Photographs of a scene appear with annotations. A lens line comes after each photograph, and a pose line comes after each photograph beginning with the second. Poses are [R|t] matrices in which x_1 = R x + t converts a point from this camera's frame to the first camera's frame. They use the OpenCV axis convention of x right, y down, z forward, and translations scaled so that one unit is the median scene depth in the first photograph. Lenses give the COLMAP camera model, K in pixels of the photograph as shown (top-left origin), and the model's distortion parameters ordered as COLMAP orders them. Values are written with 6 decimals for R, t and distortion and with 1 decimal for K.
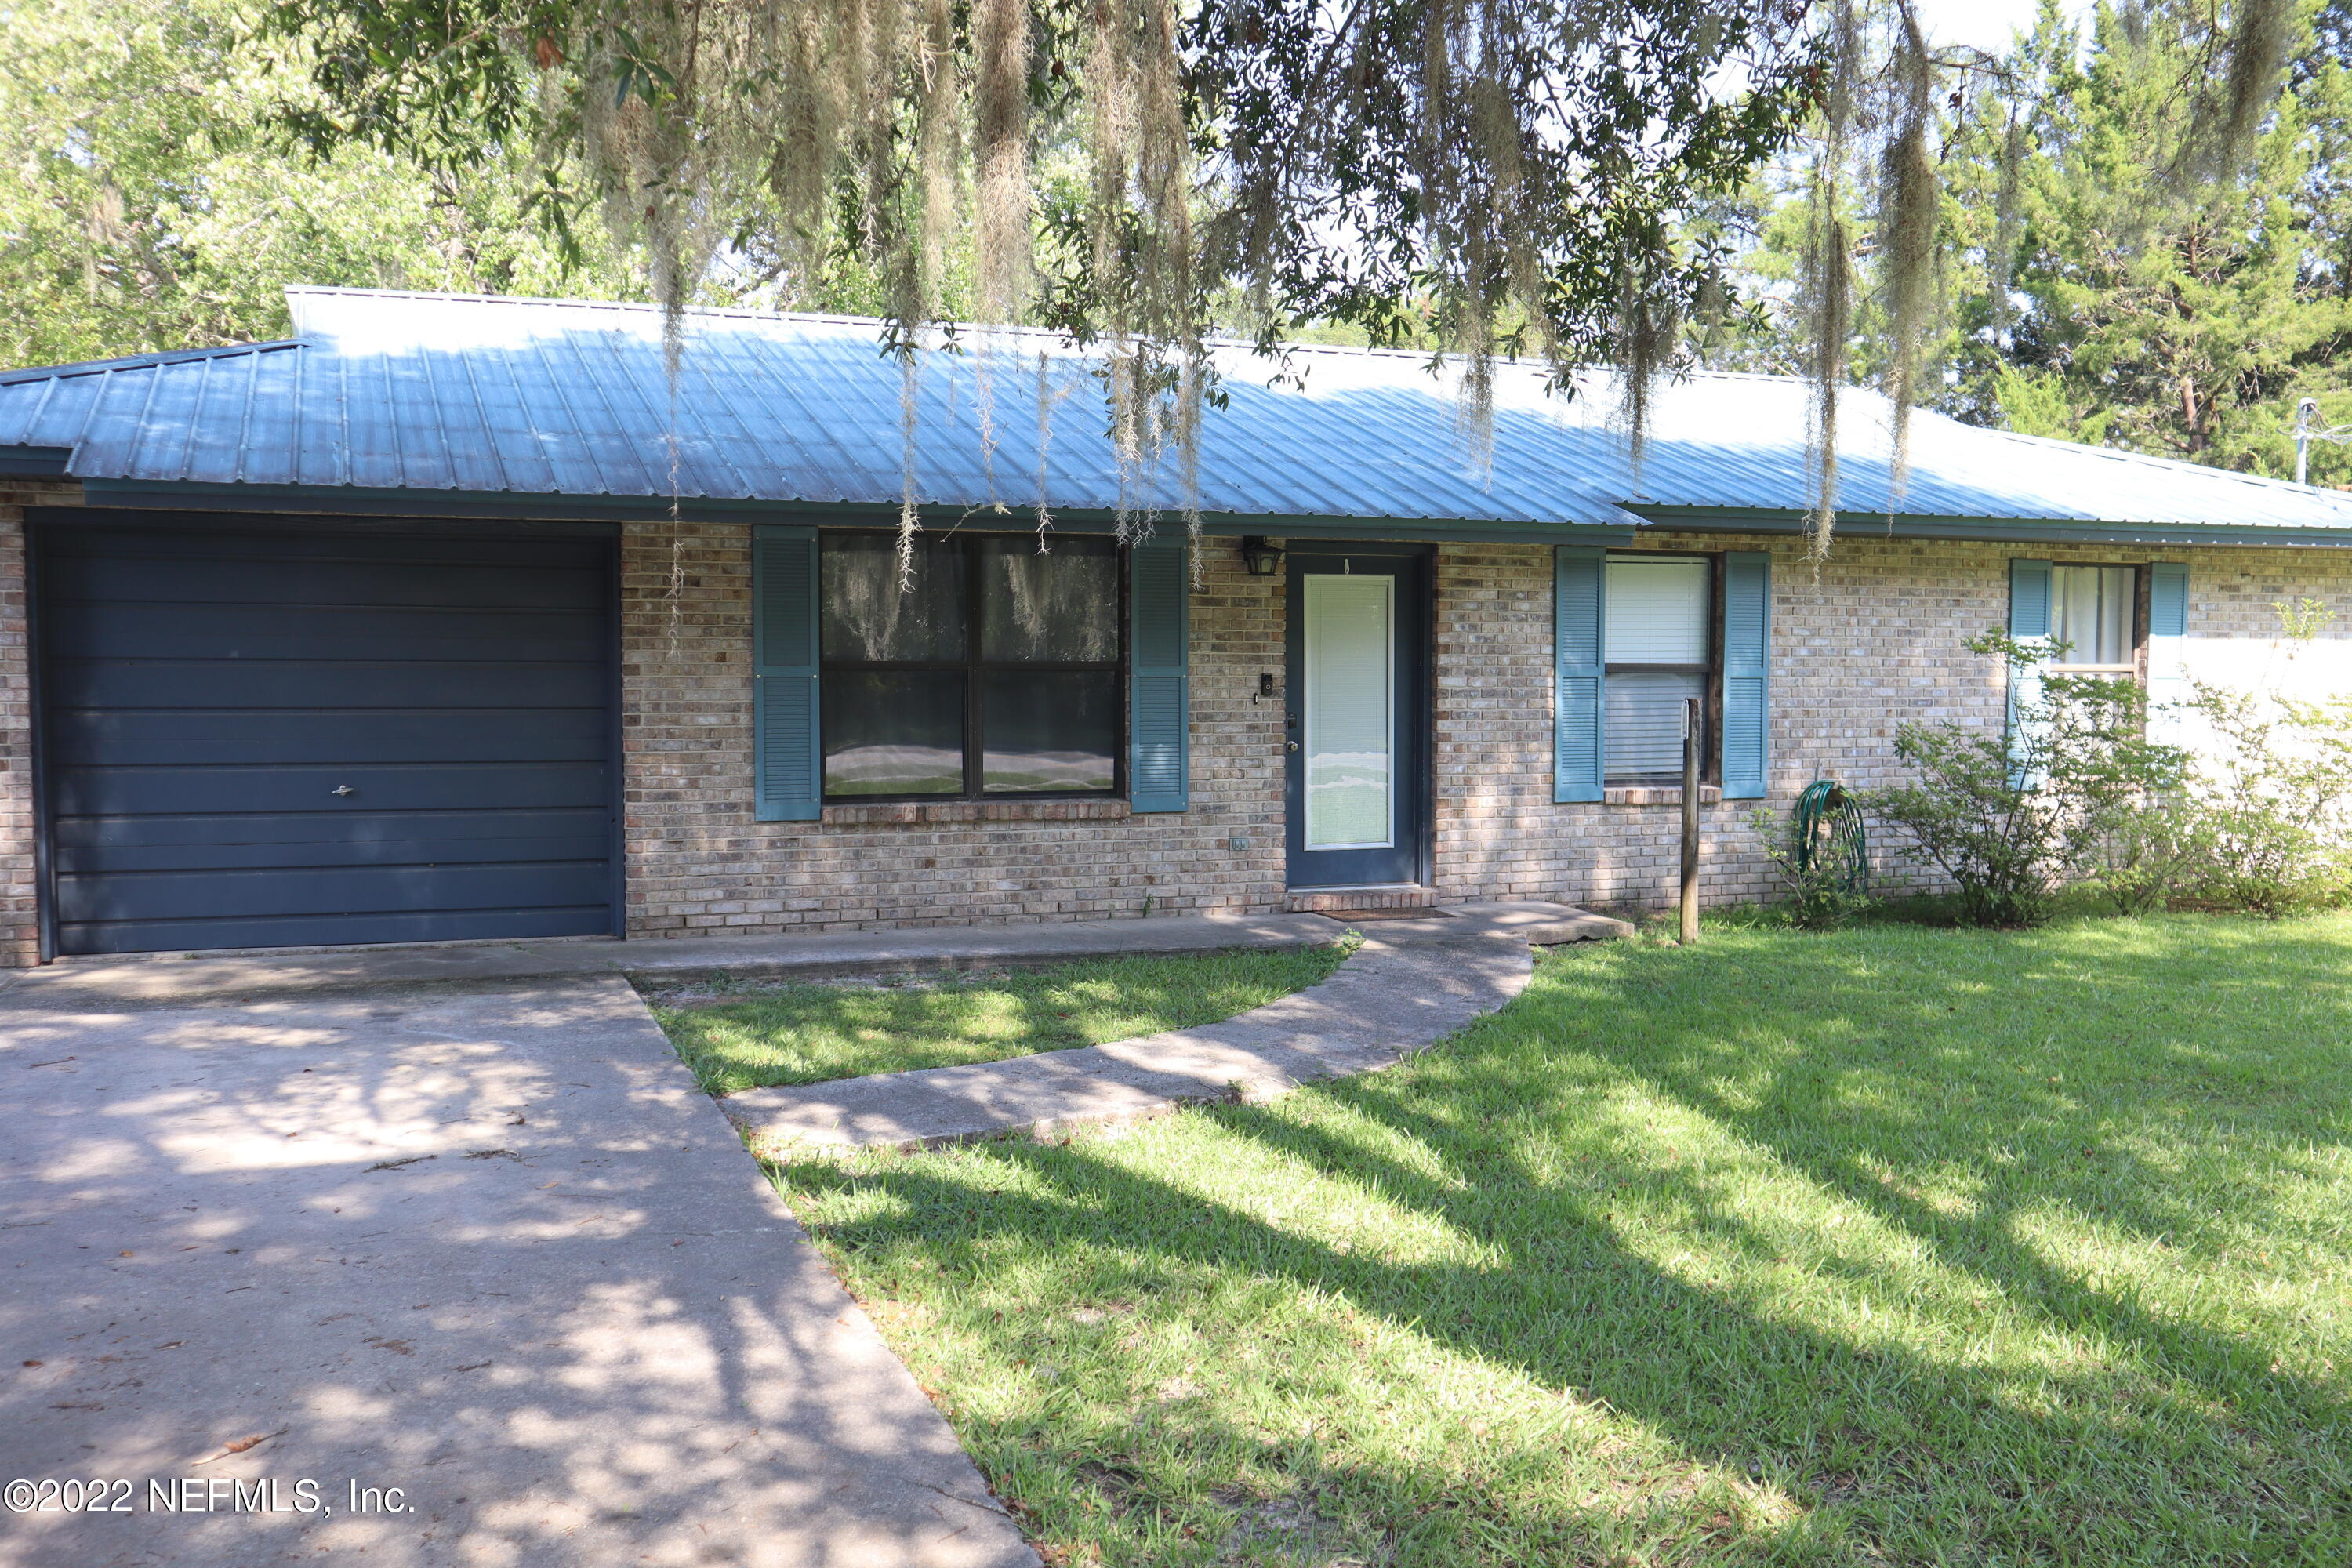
lens RADIAL K [[2242.3, 0, 1173.2], [0, 2242.3, 787.8], [0, 0, 1]] dist [0.019356, 0.000000]
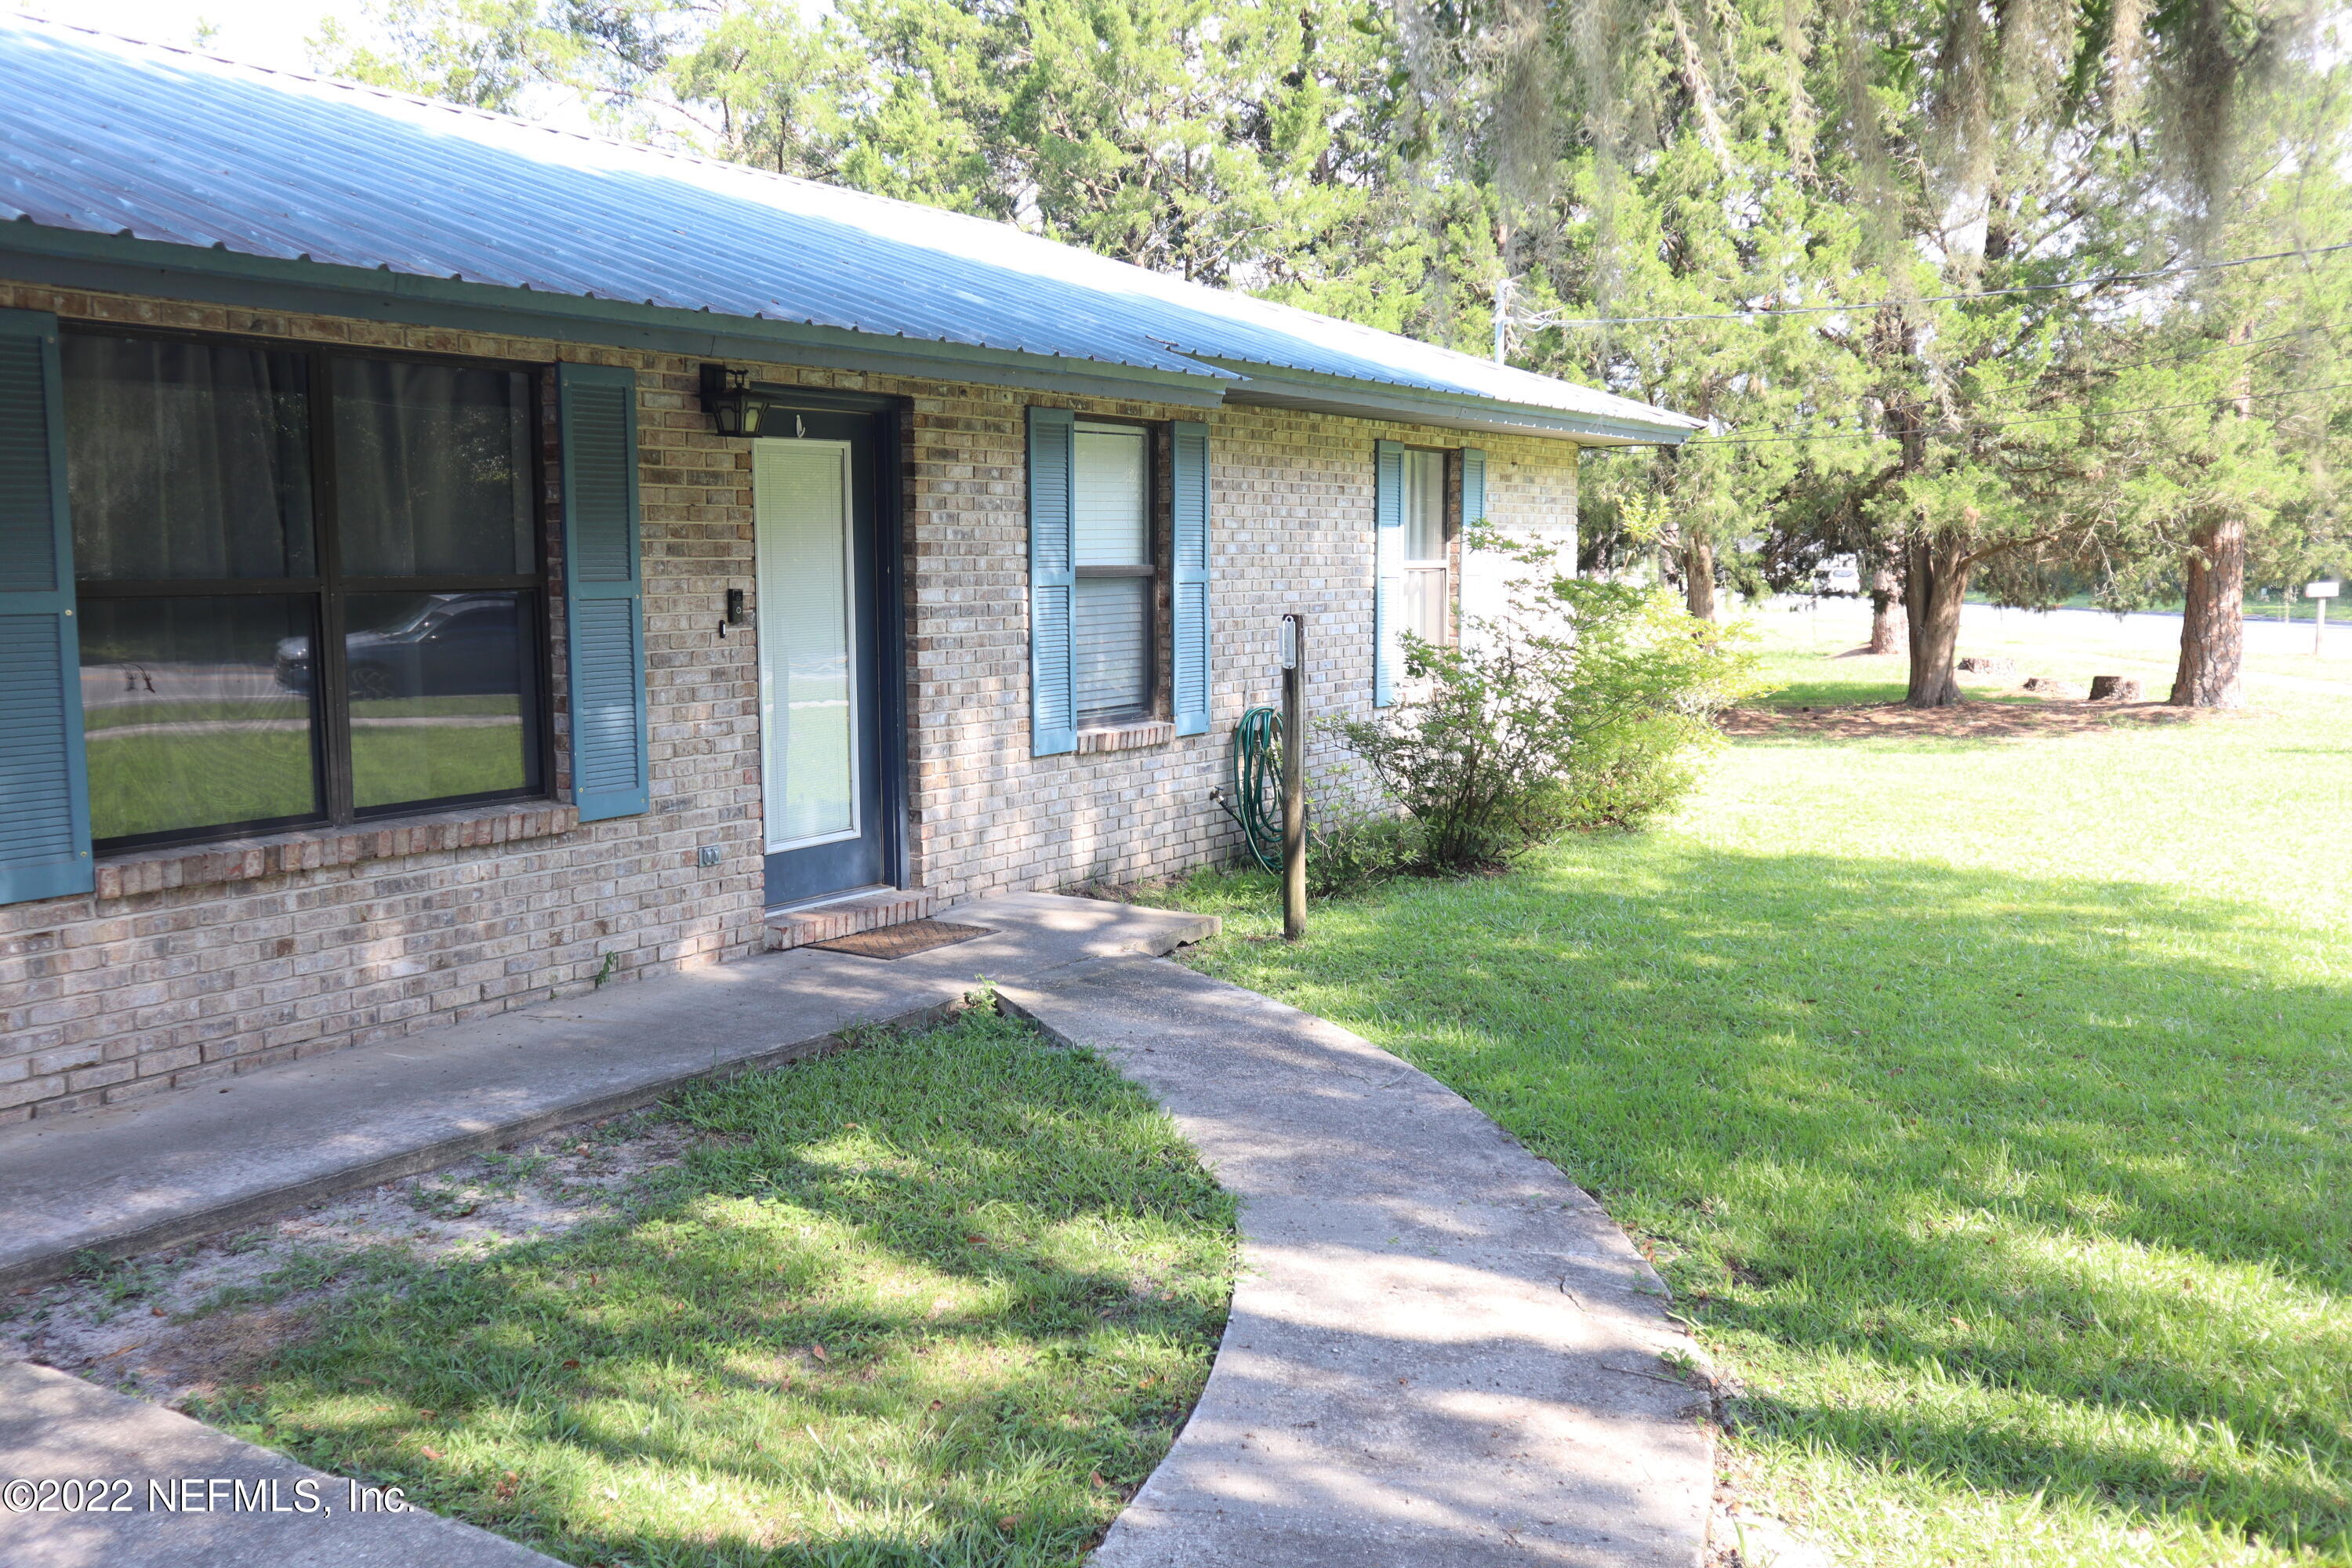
lens RADIAL K [[2242.3, 0, 1178.0], [0, 2242.3, 781.8], [0, 0, 1]] dist [0.019356, 0.000000]
pose [[0.780124, -0.068160, 0.621901, -0.258497], [0.033705, 0.997183, 0.067009, -0.033794], [-0.624717, -0.031314, 0.780223, 0.403248]]
